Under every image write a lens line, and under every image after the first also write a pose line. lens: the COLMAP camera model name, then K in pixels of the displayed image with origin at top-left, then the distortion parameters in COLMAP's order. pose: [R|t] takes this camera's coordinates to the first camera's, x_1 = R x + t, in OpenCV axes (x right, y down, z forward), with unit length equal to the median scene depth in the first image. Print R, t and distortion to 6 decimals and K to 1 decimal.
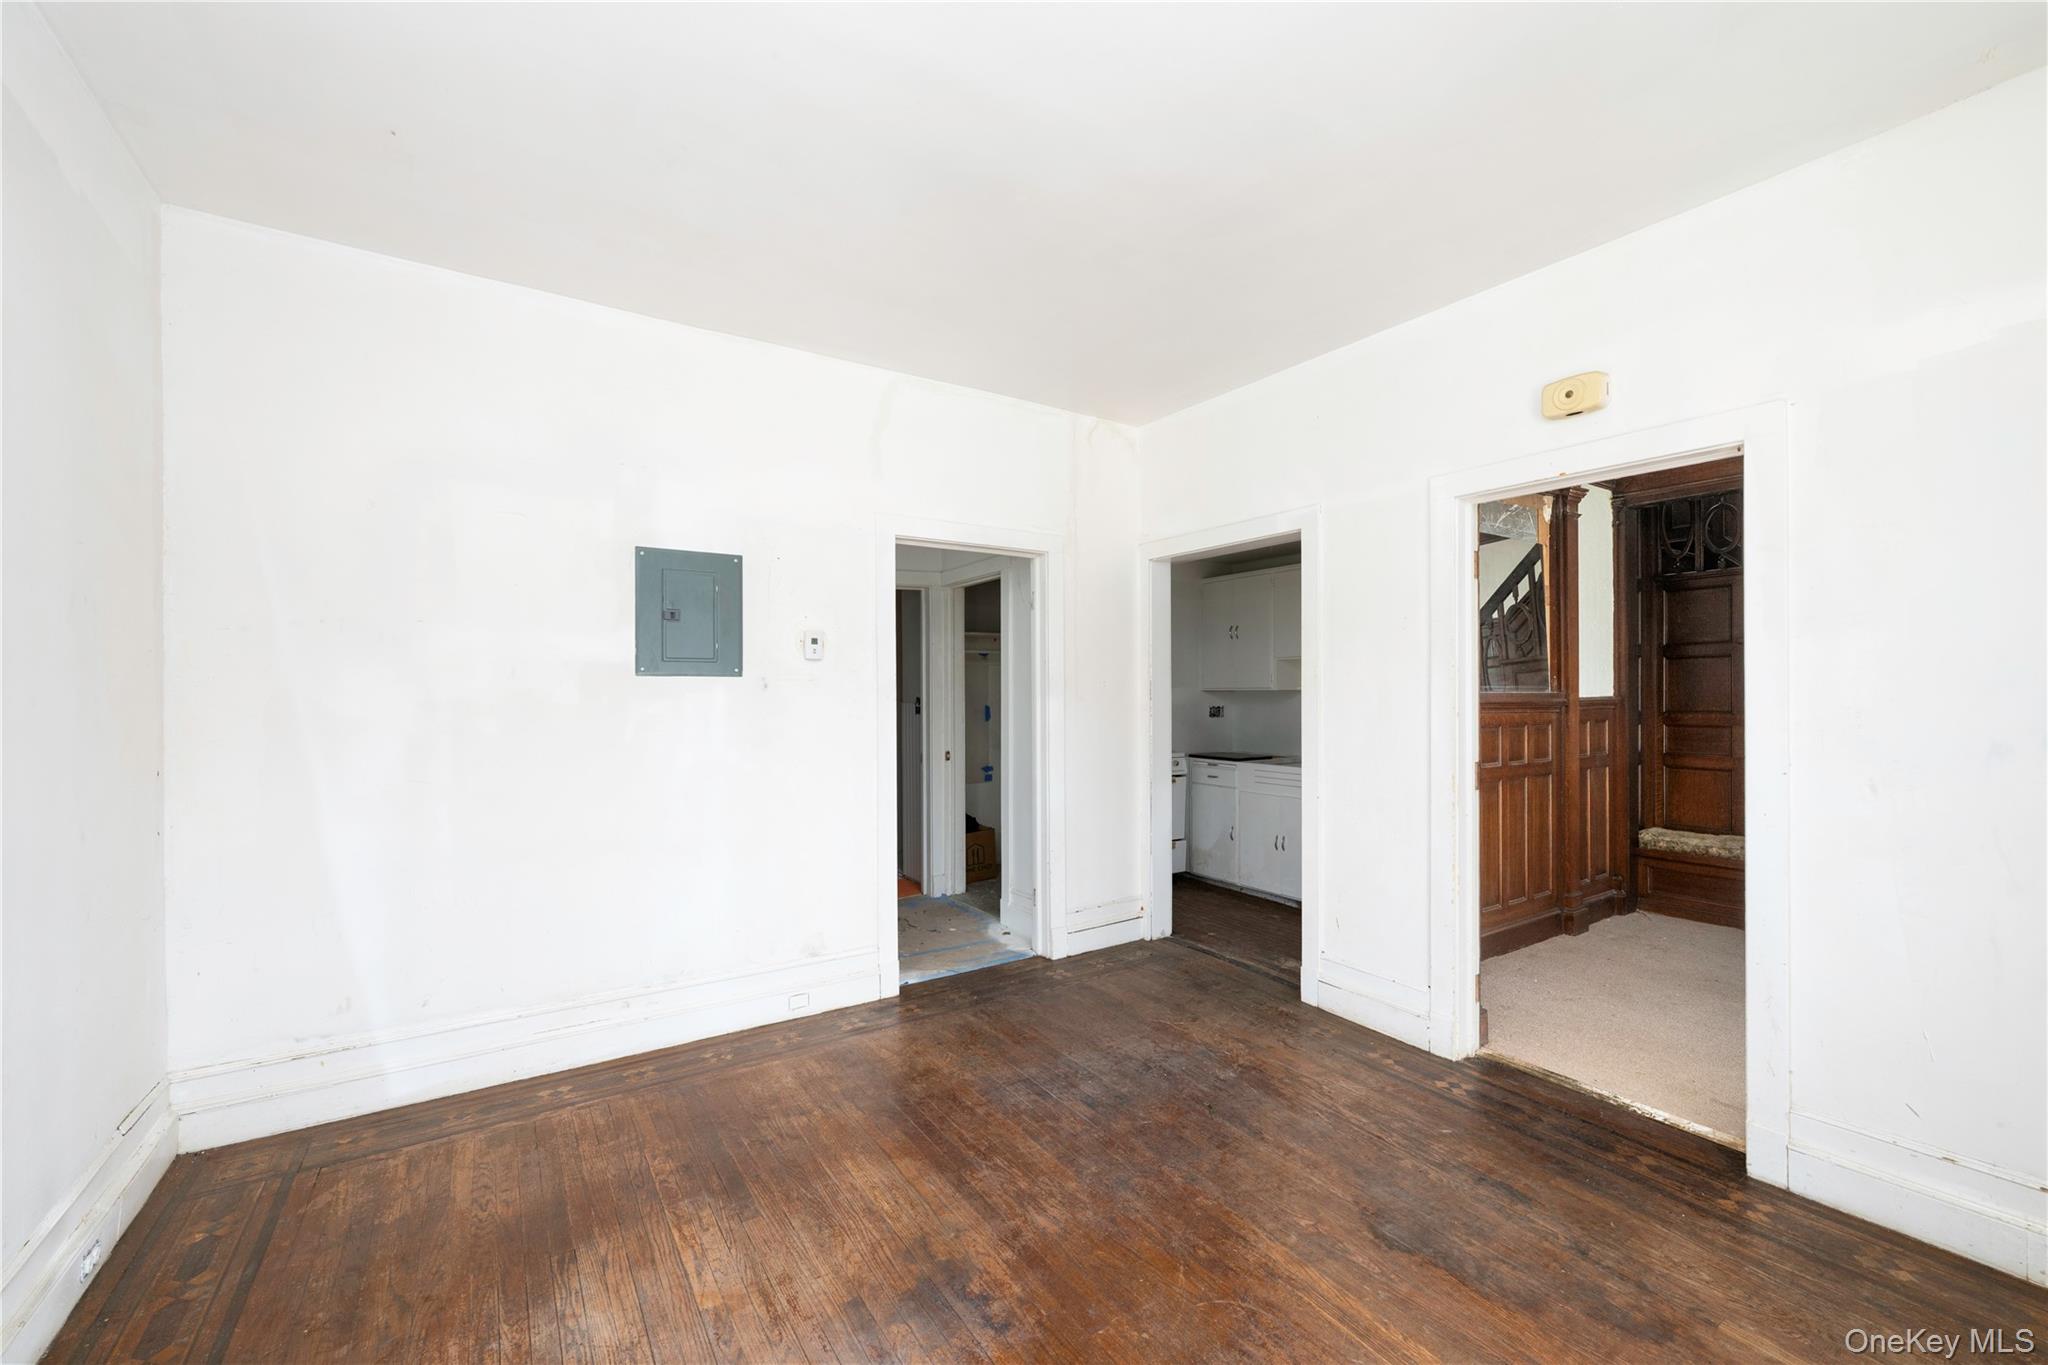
lens RADIAL K [[808.6, 0, 1028.3], [0, 808.6, 685.9], [0, 0, 1]] dist [-0.000073, -0.000048]
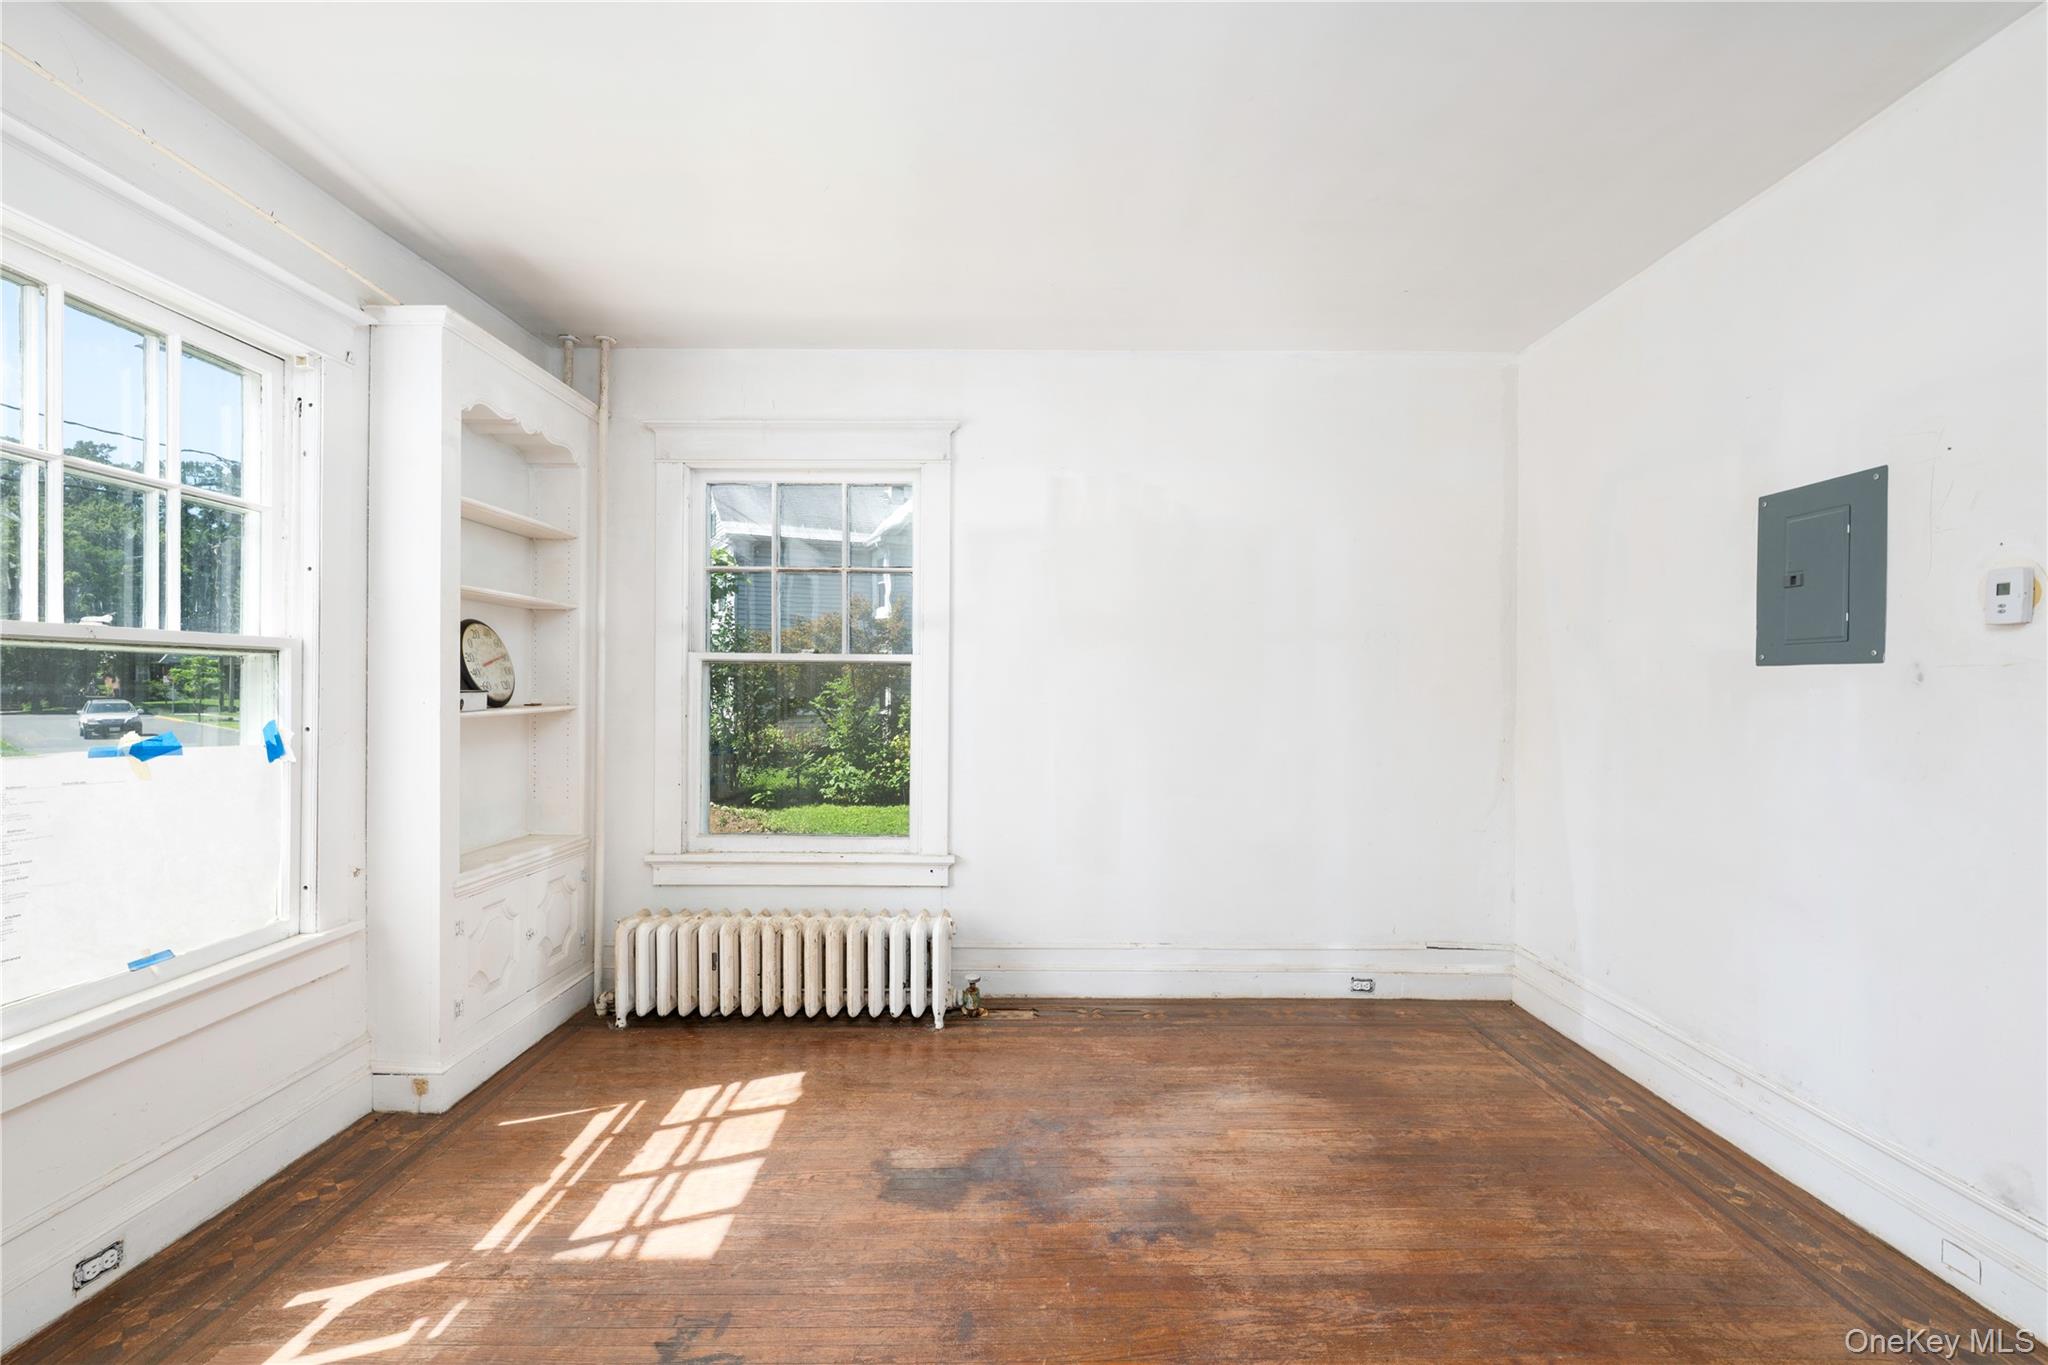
lens RADIAL K [[907.3, 0, 1026.5], [0, 907.3, 685.4], [0, 0, 1]] dist [0.000512, 0.000091]
pose [[-0.547638, 0.000681, -0.836715, 0.802568], [0.004822, 0.999986, -0.002343, 0.005654], [0.836702, -0.005318, -0.547633, 1.152394]]
